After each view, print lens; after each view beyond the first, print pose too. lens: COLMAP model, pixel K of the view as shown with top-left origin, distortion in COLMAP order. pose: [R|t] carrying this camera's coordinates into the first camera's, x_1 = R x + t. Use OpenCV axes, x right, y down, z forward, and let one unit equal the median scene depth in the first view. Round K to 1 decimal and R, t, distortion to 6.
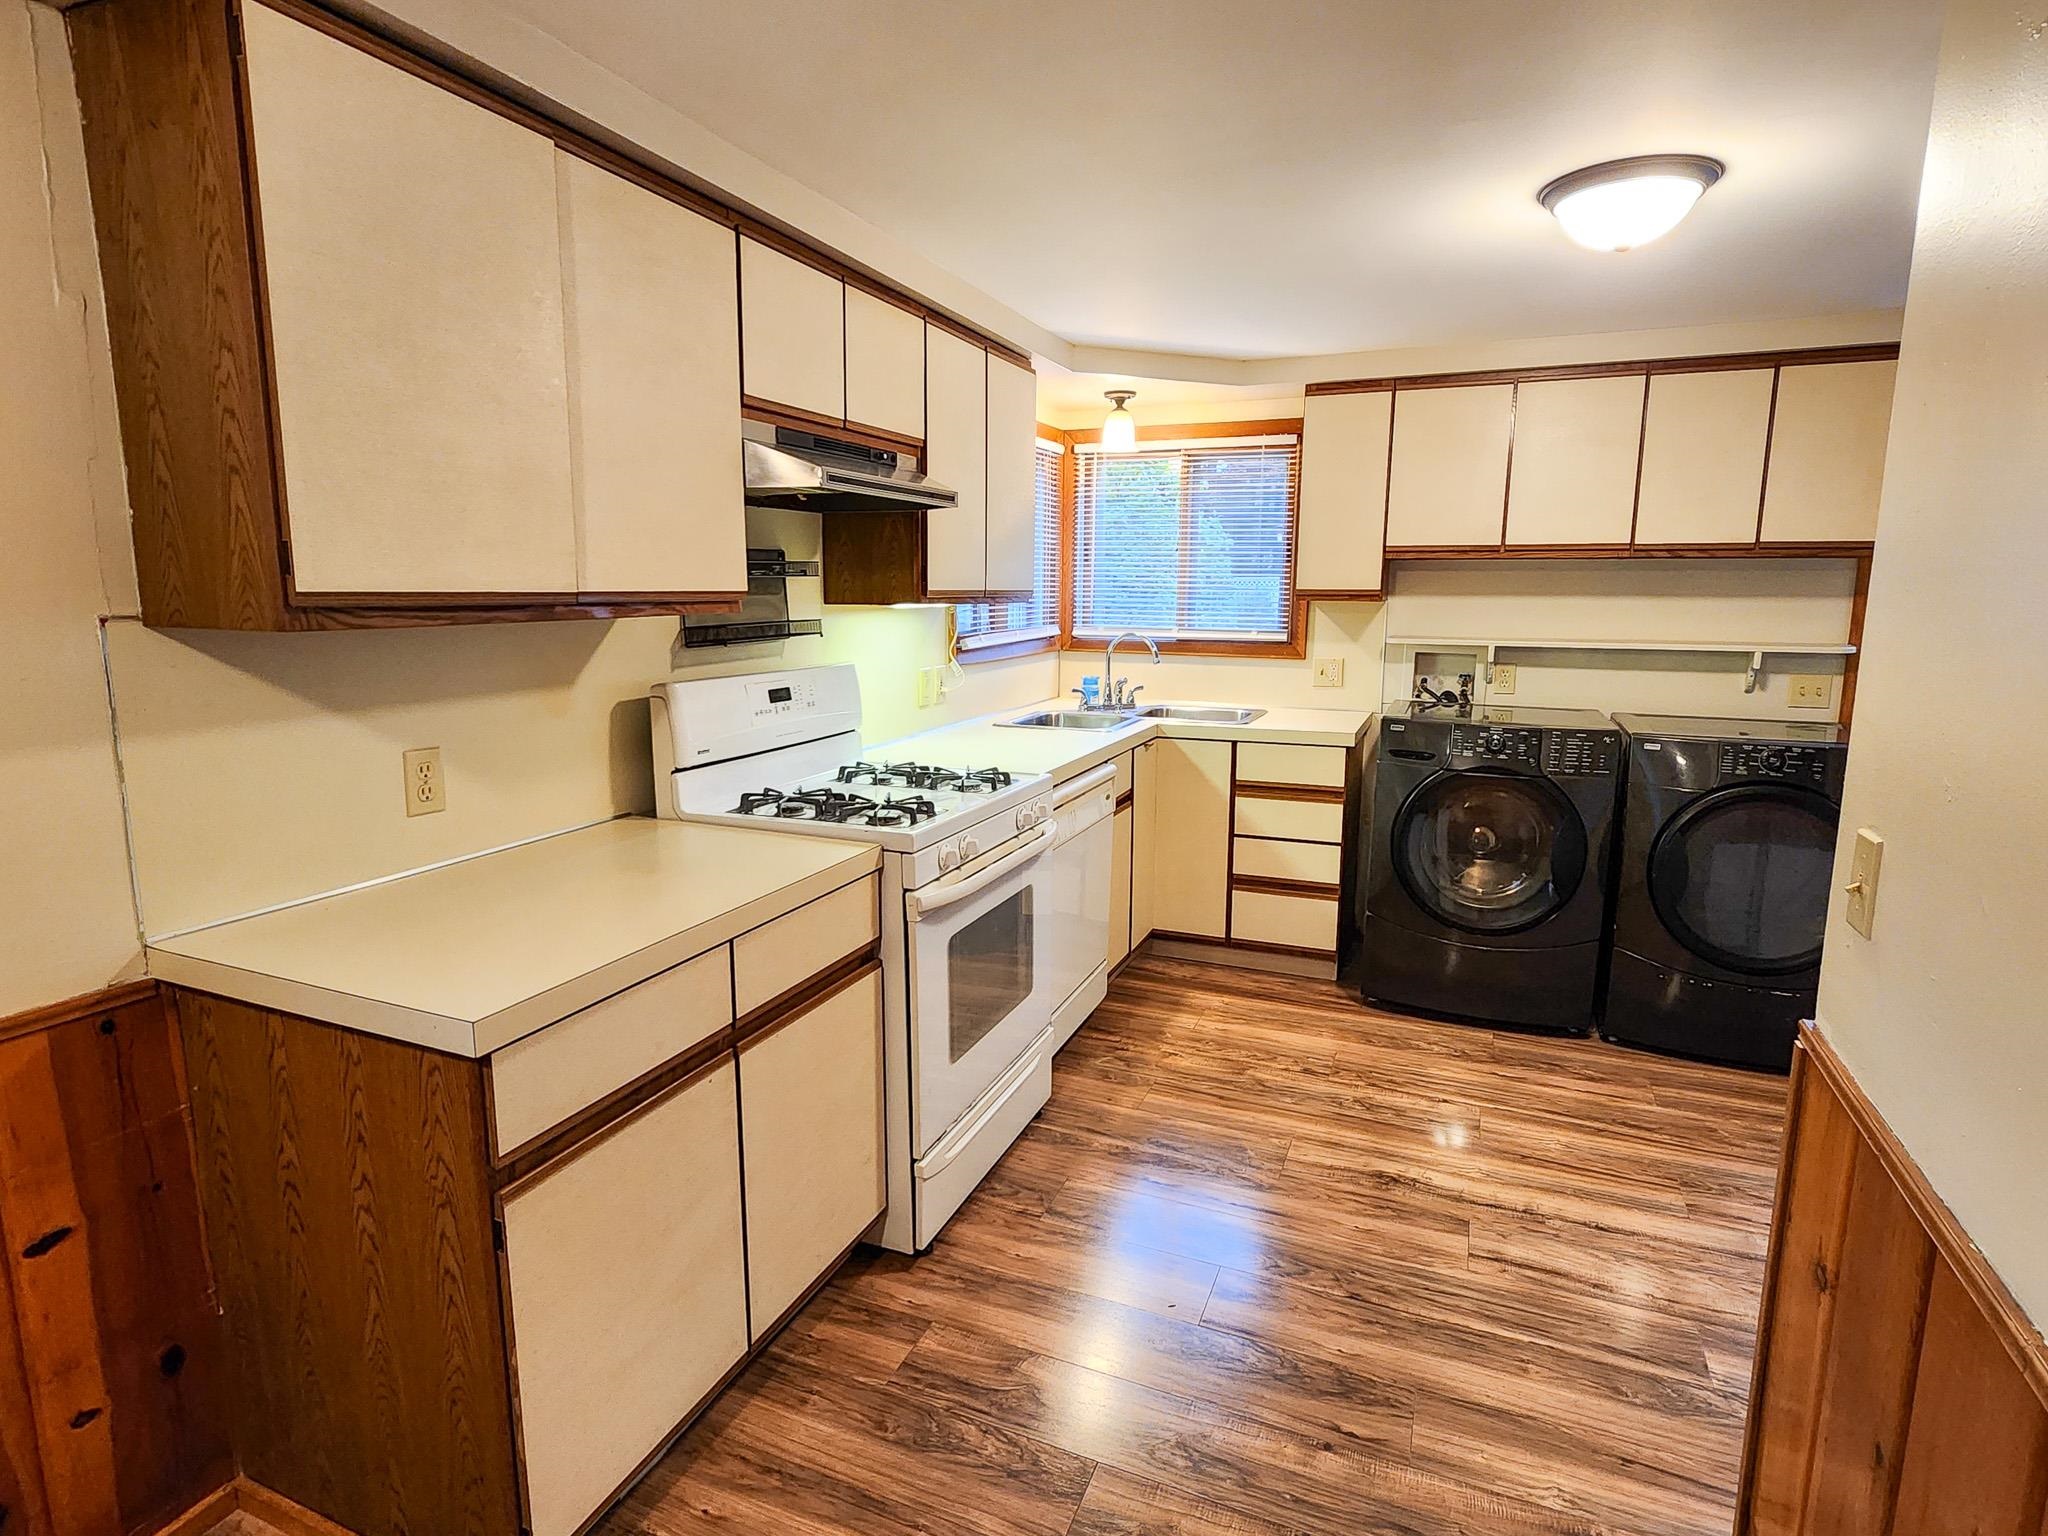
lens RADIAL K [[1071.6, 0, 1017.4], [0, 1071.6, 757.4], [0, 0, 1]] dist [0.000646, -0.000229]
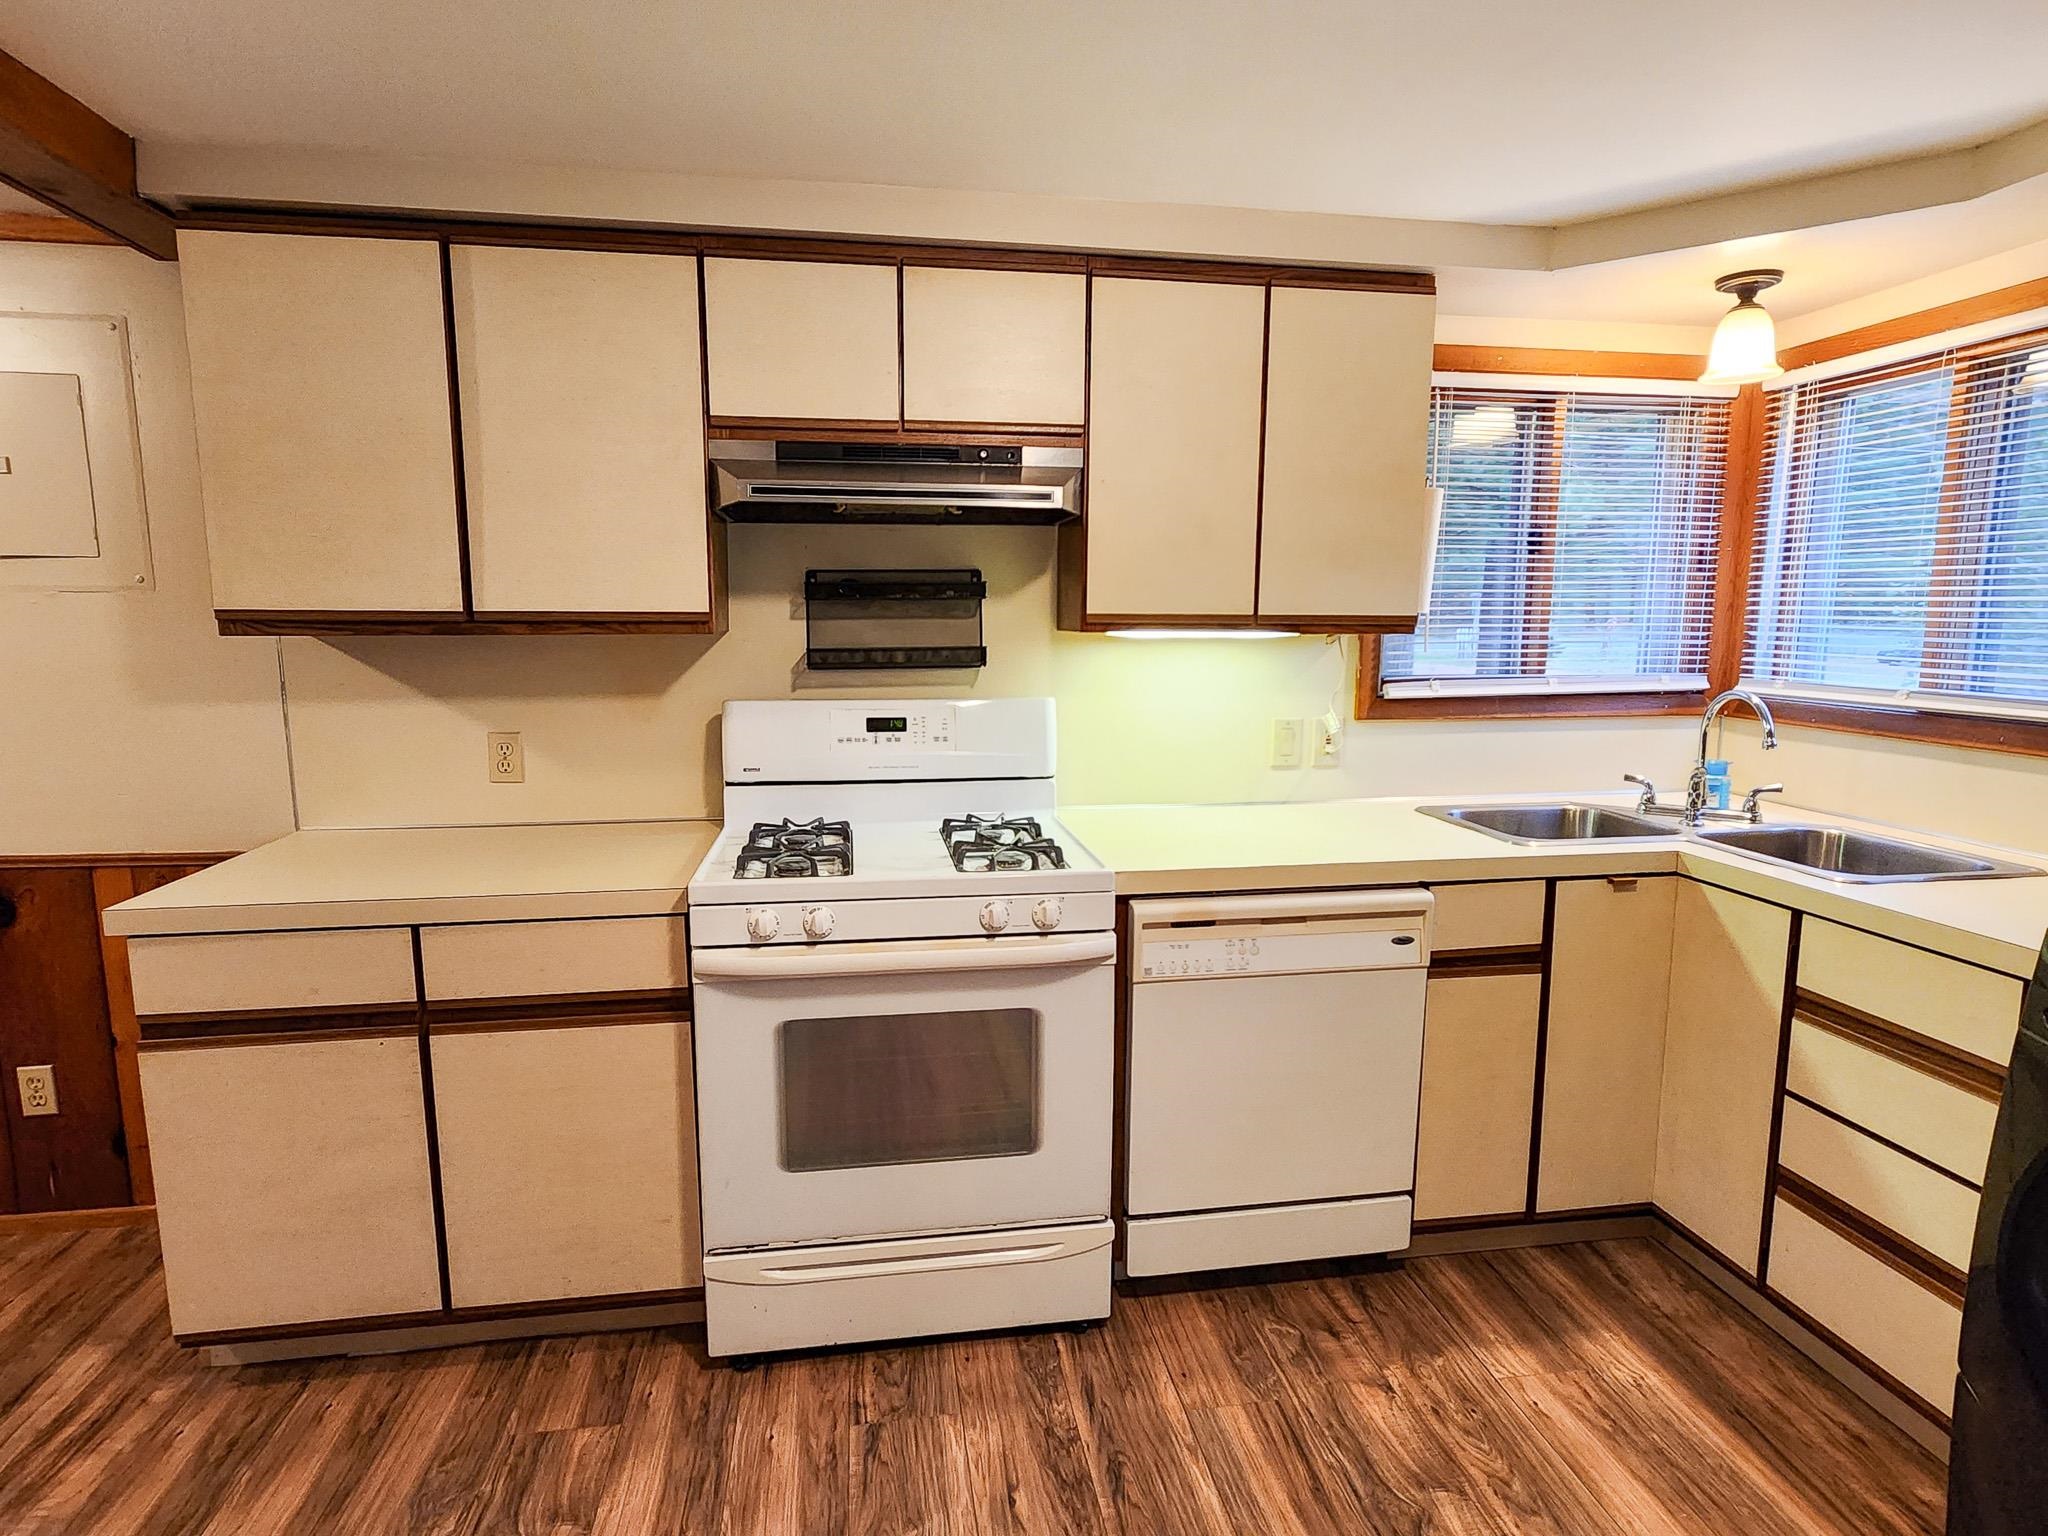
lens RADIAL K [[1071.6, 0, 1017.4], [0, 1071.6, 757.4], [0, 0, 1]] dist [0.000646, -0.000229]
pose [[0.527179, 0.111282, -0.842436, 0.520451], [-0.135867, 0.989672, 0.045709, -0.072933], [0.838822, 0.090363, 0.536853, 0.493556]]
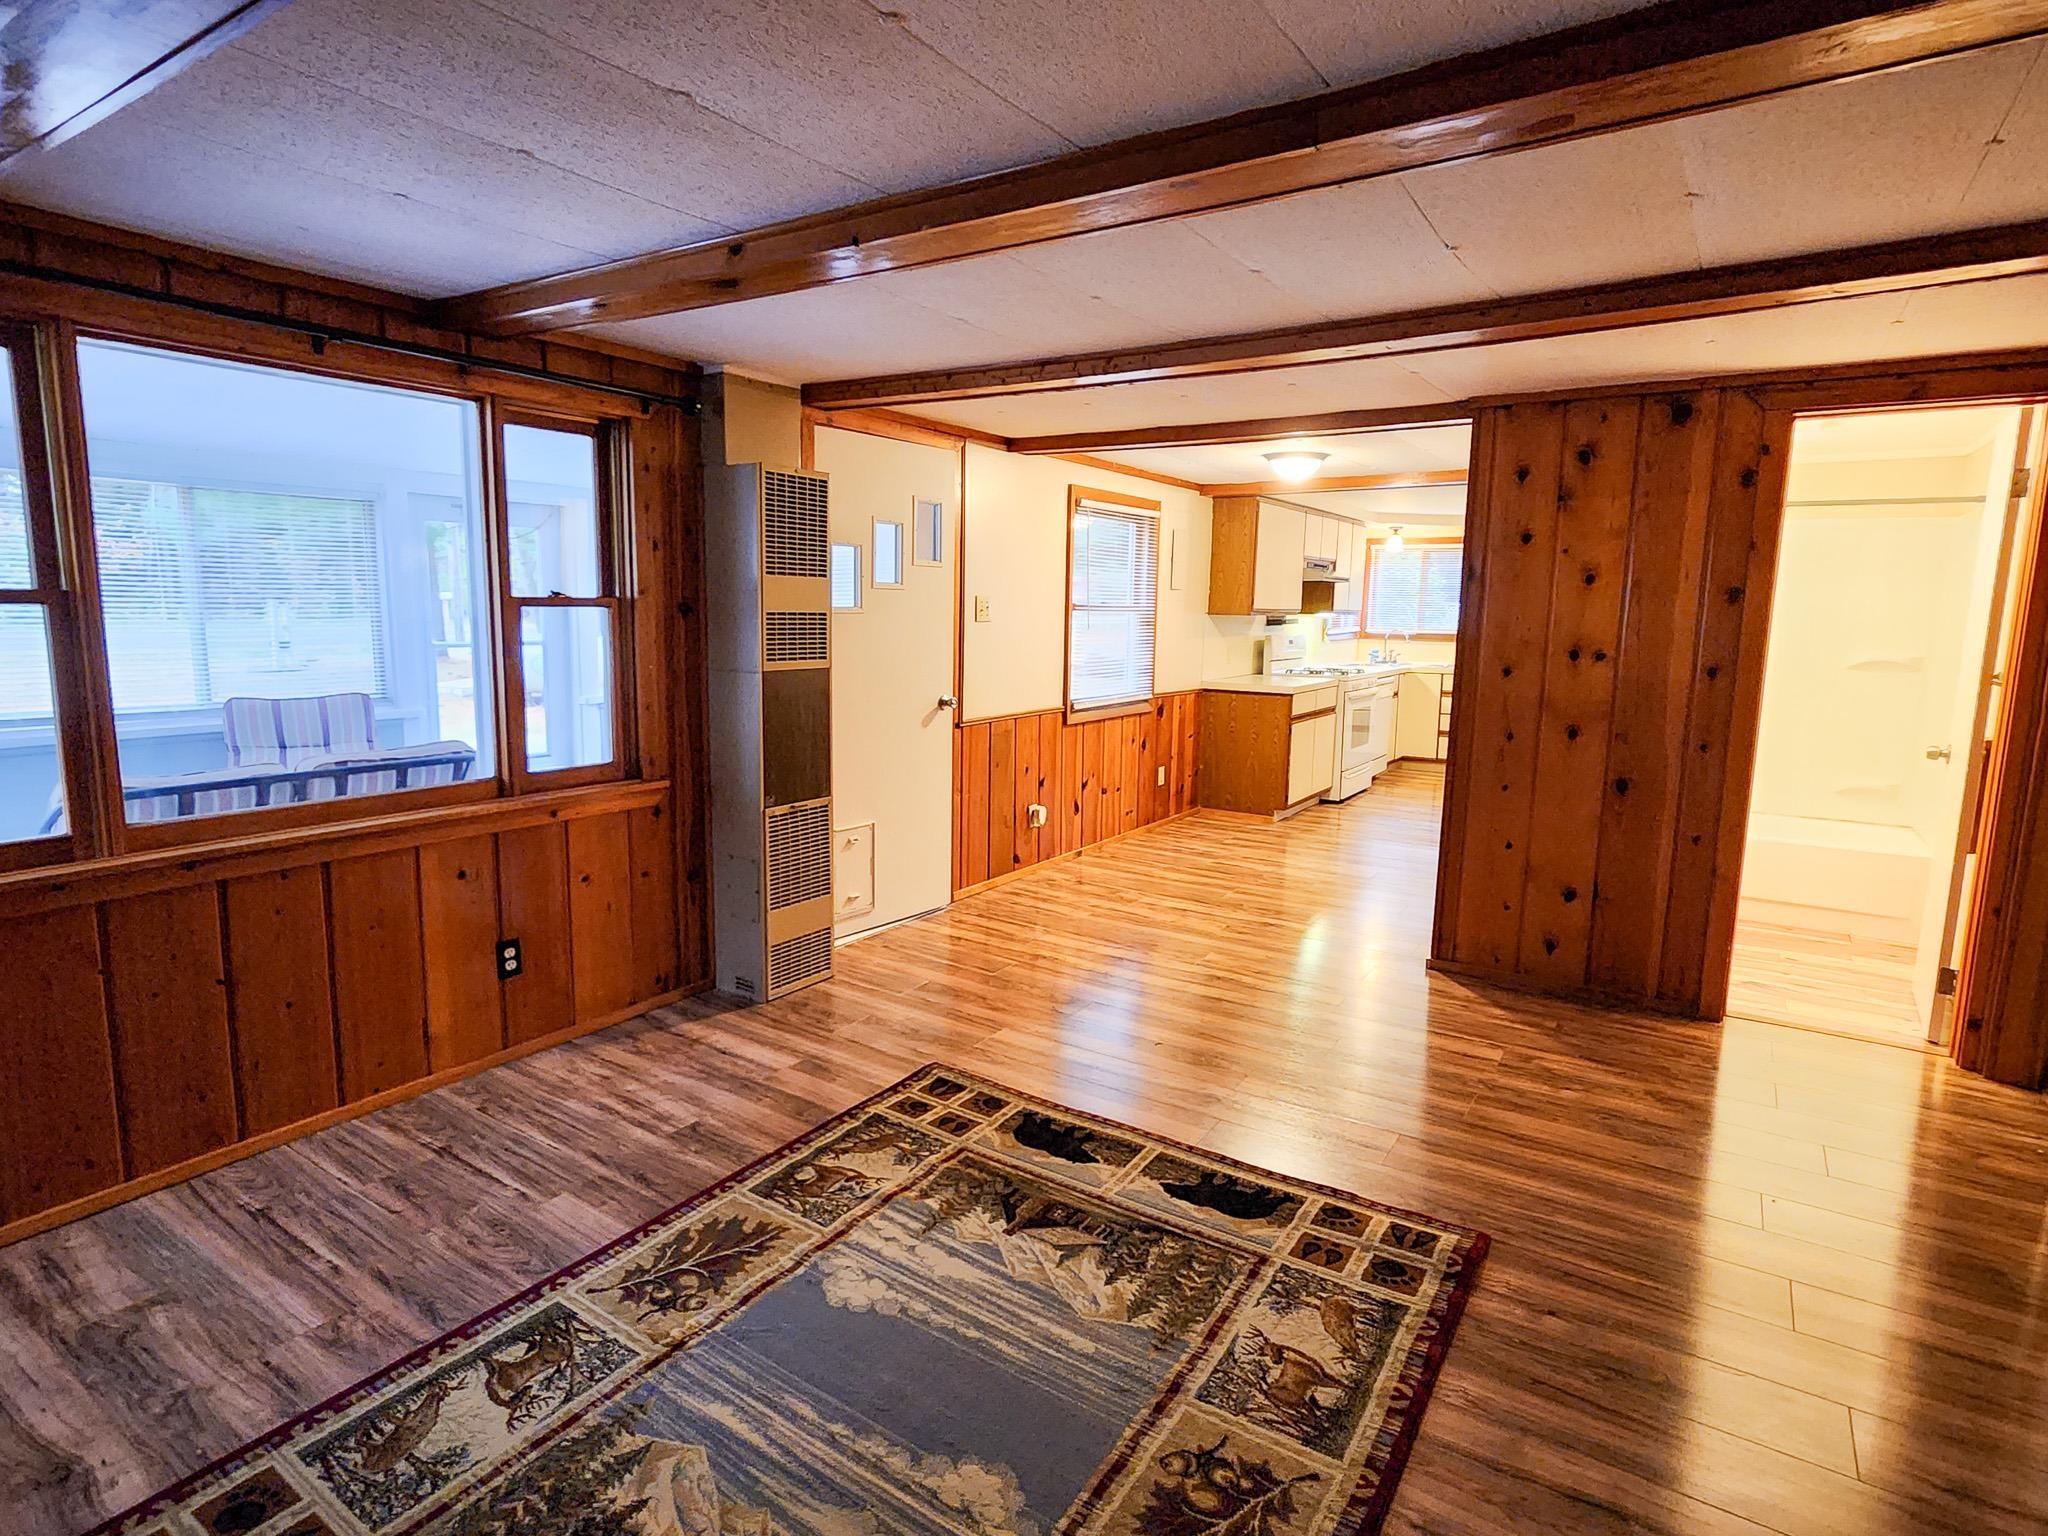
lens RADIAL K [[1071.6, 0, 1017.4], [0, 1071.6, 757.4], [0, 0, 1]] dist [0.000646, -0.000229]
pose [[0.982906, 0.036547, -0.180446, -0.365935], [-0.039766, 0.999107, -0.014252, 0.301187], [0.179764, 0.021184, 0.983482, -1.904046]]
